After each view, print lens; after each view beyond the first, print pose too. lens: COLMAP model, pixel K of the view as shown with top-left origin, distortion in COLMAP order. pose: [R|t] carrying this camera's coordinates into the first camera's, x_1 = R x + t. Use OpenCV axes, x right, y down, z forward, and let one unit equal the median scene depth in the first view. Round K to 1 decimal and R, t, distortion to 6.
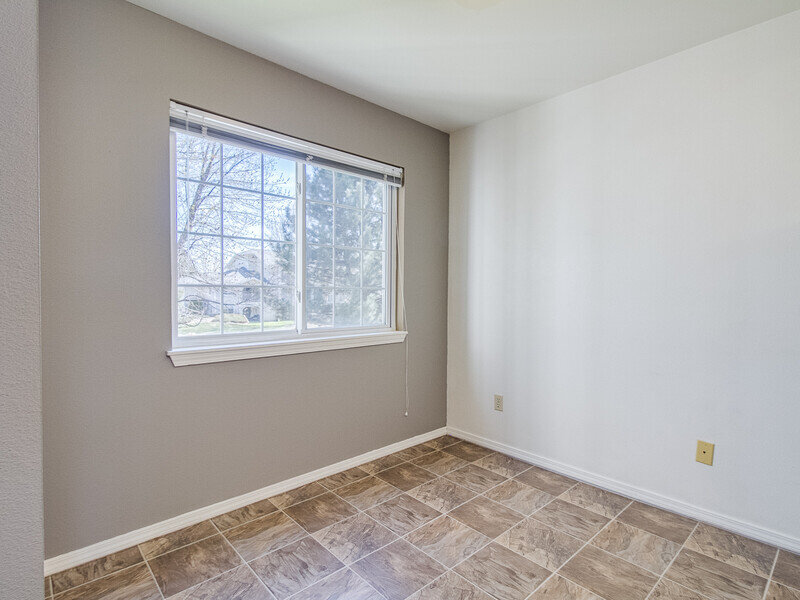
lens RADIAL K [[398.5, 0, 400.0], [0, 398.5, 300.0], [0, 0, 1]] dist [-0.010372, 0.001567]
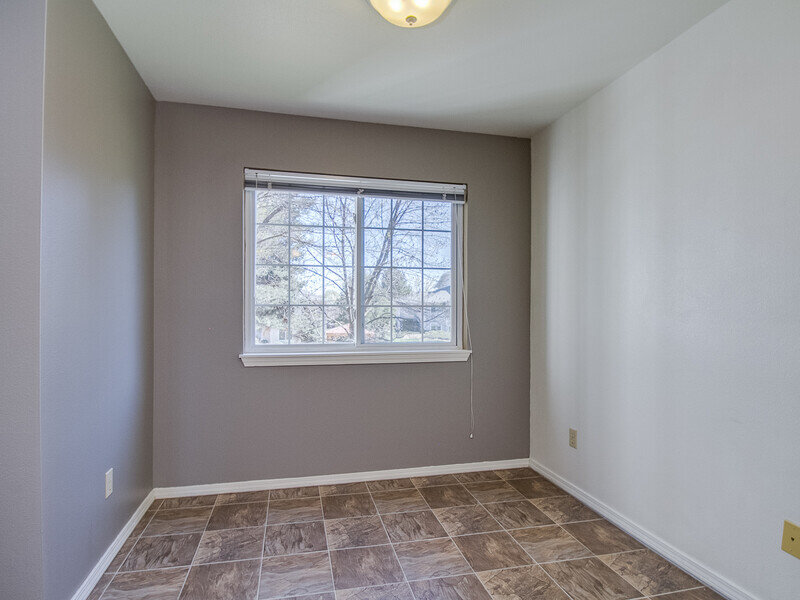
lens RADIAL K [[438.8, 0, 400.0], [0, 438.8, 300.0], [0, 0, 1]] dist [0.012260, 0.000807]
pose [[0.872339, -0.011099, -0.488775, 0.392543], [-0.009679, 0.999154, -0.039963, 0.001732], [0.488805, 0.039592, 0.871494, -0.023214]]
